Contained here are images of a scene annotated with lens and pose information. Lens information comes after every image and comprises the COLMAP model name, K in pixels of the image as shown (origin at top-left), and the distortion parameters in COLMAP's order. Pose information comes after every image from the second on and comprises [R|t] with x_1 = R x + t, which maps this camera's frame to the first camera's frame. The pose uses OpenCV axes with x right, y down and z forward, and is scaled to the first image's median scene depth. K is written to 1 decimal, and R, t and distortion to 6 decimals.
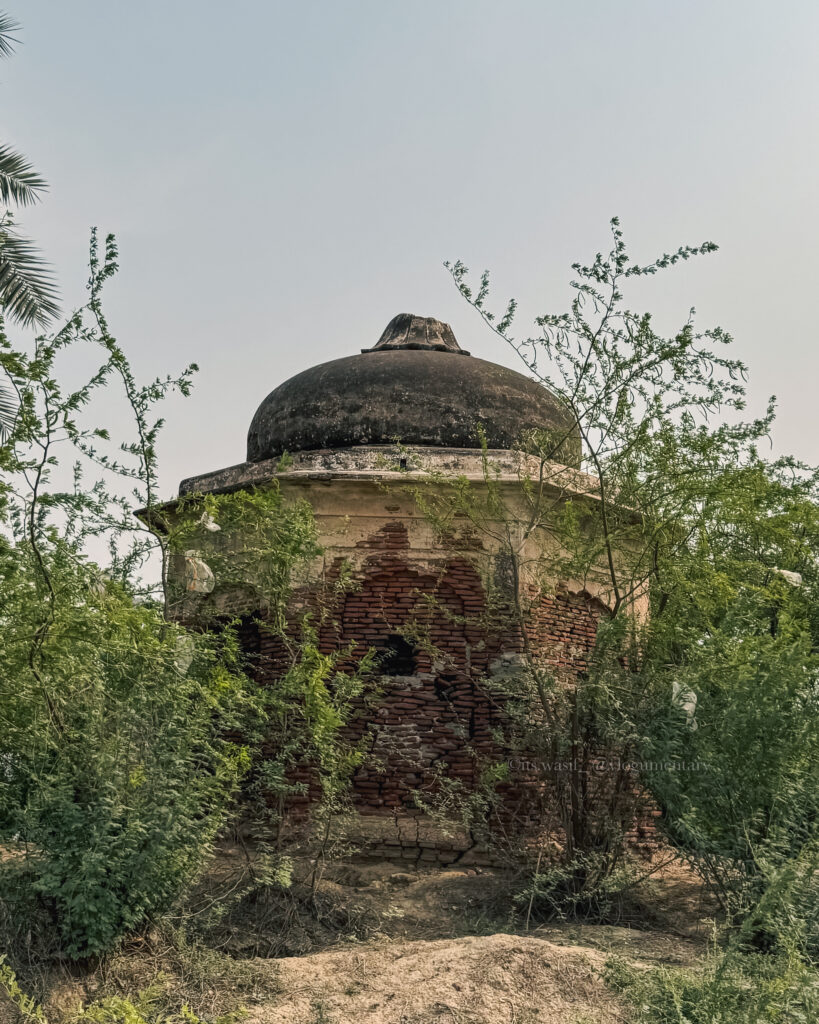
lens RADIAL K [[907.5, 0, 409.1], [0, 907.5, 509.0], [0, 0, 1]] dist [-0.001898, -0.000376]
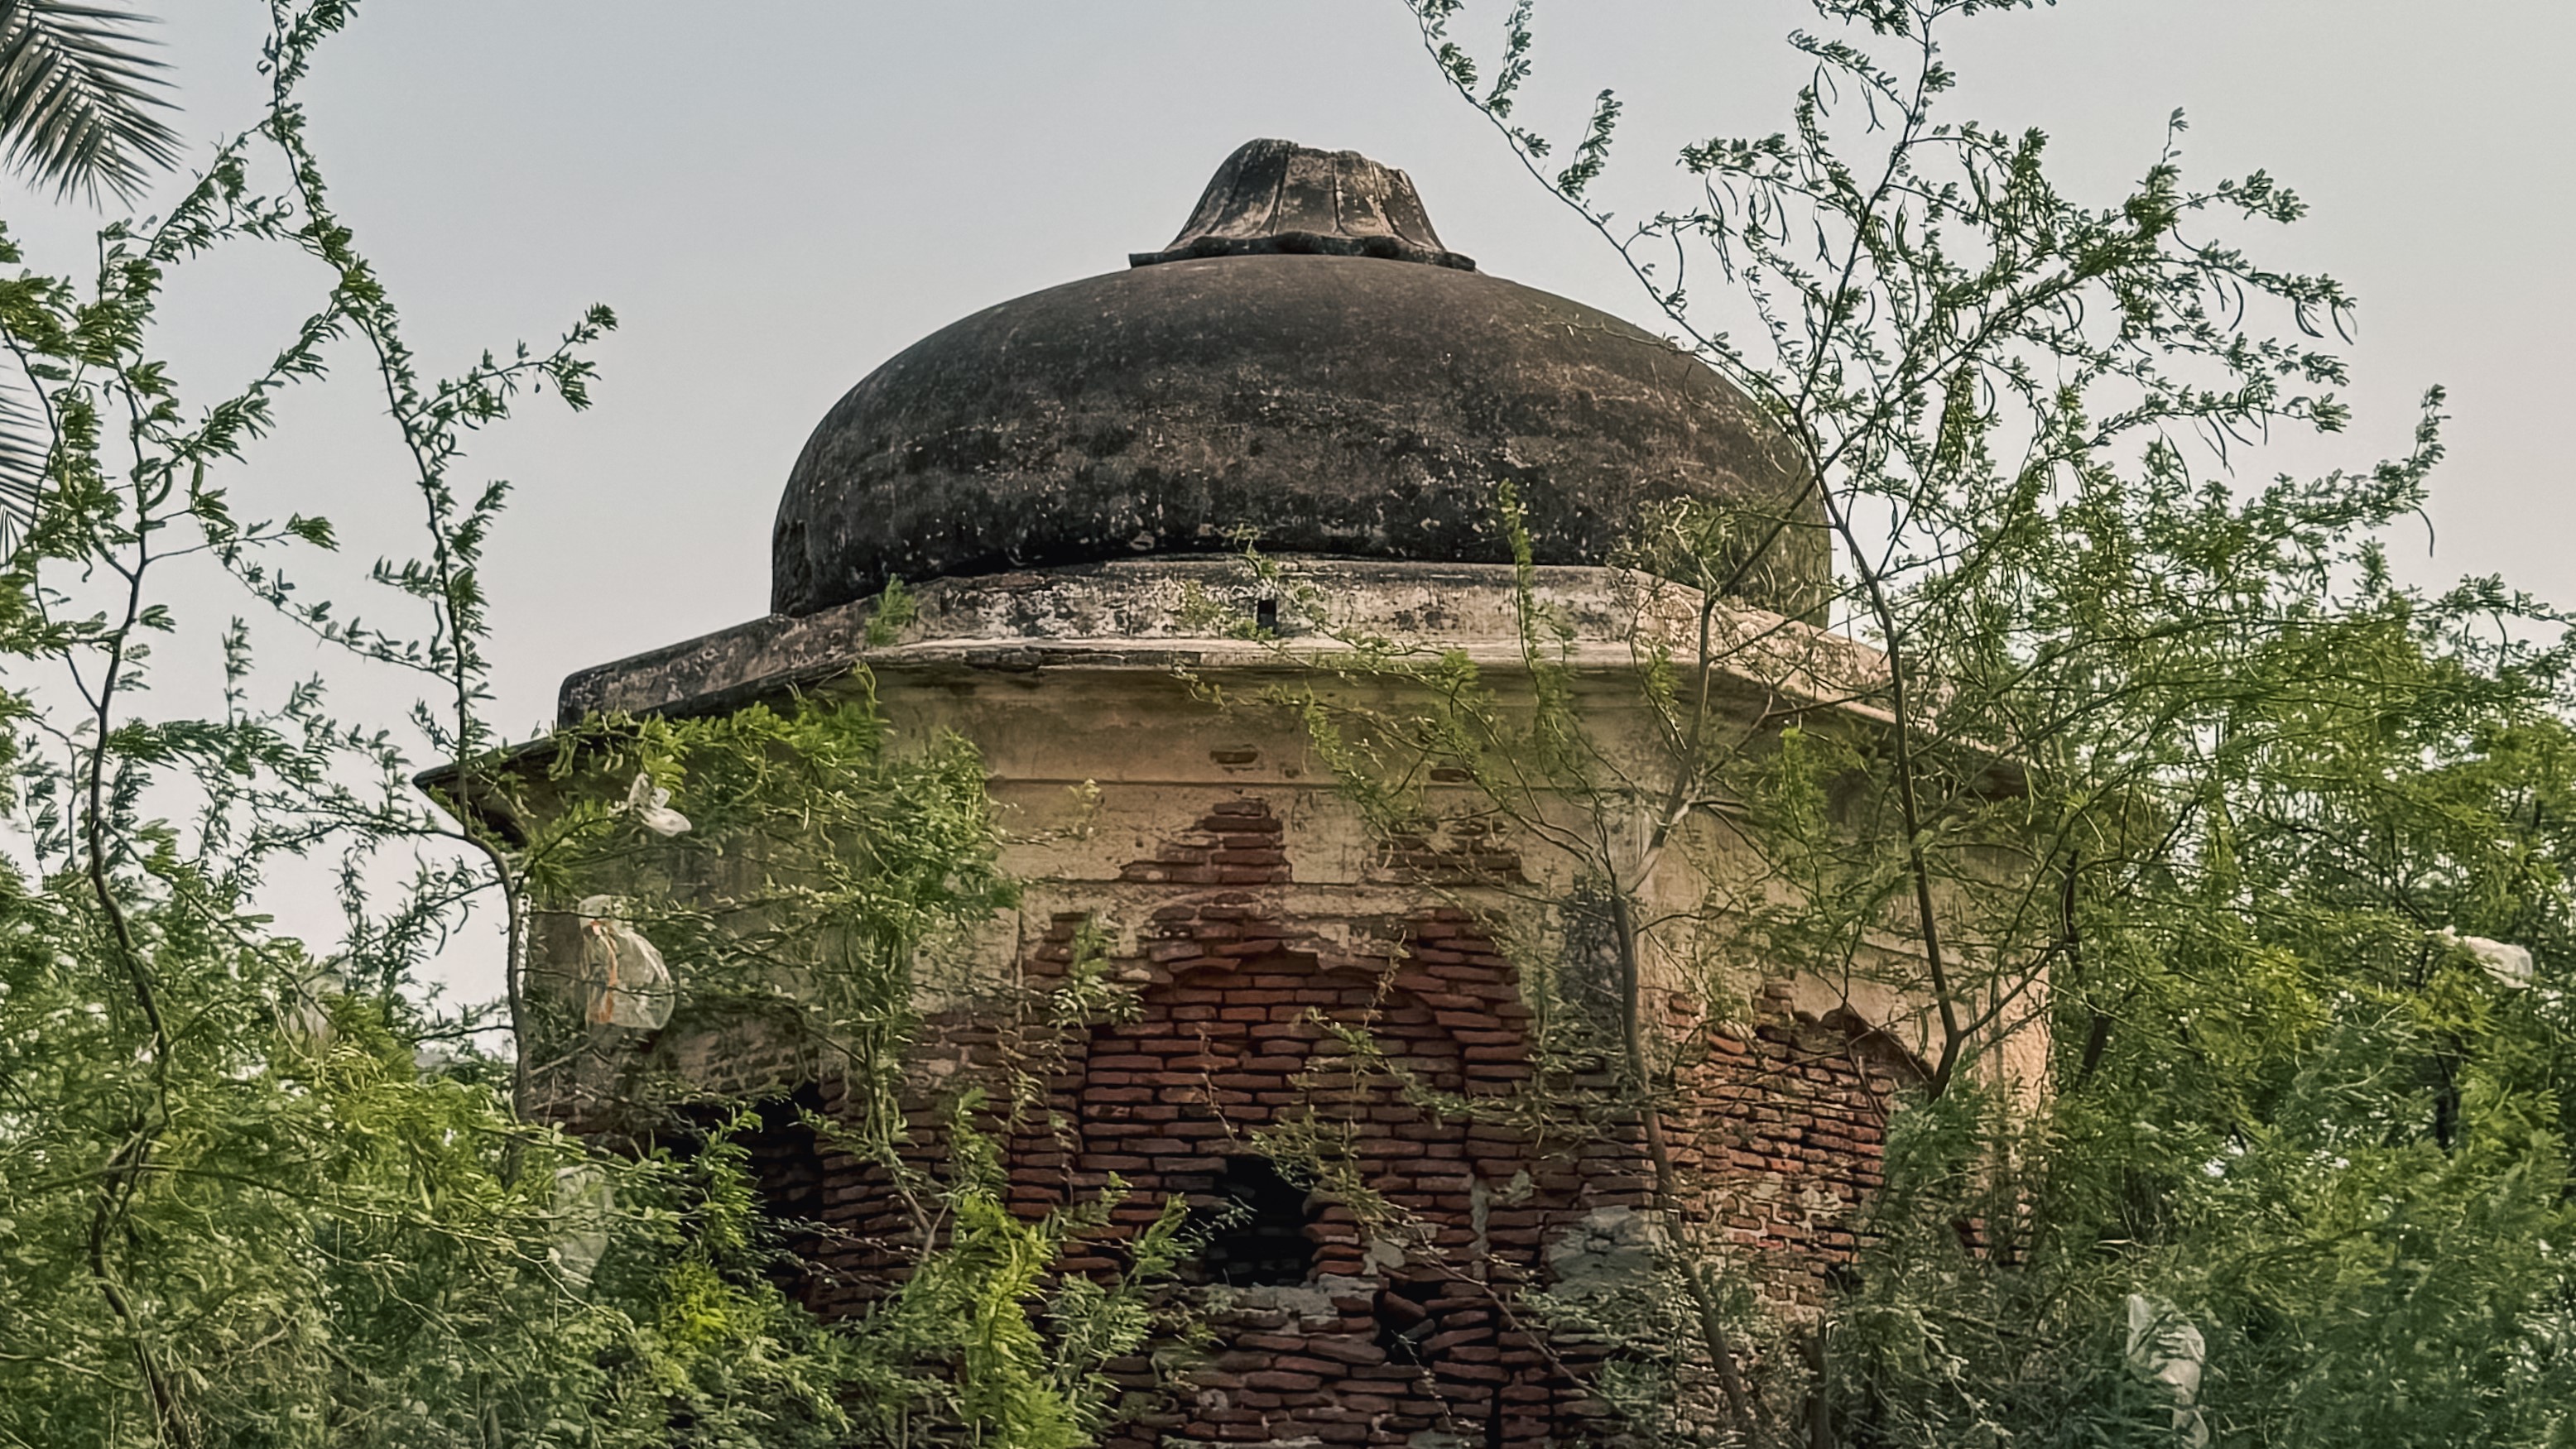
lens RADIAL K [[2119.0, 0, 1287.0], [0, 2119.0, 731.3], [0, 0, 1]] dist [-0.000977, -0.000392]
pose [[0.999906, -0.011637, 0.007217, -0.005234], [0.011684, 0.999910, -0.006596, -0.004302], [-0.007139, 0.006679, 0.999952, 0.262228]]
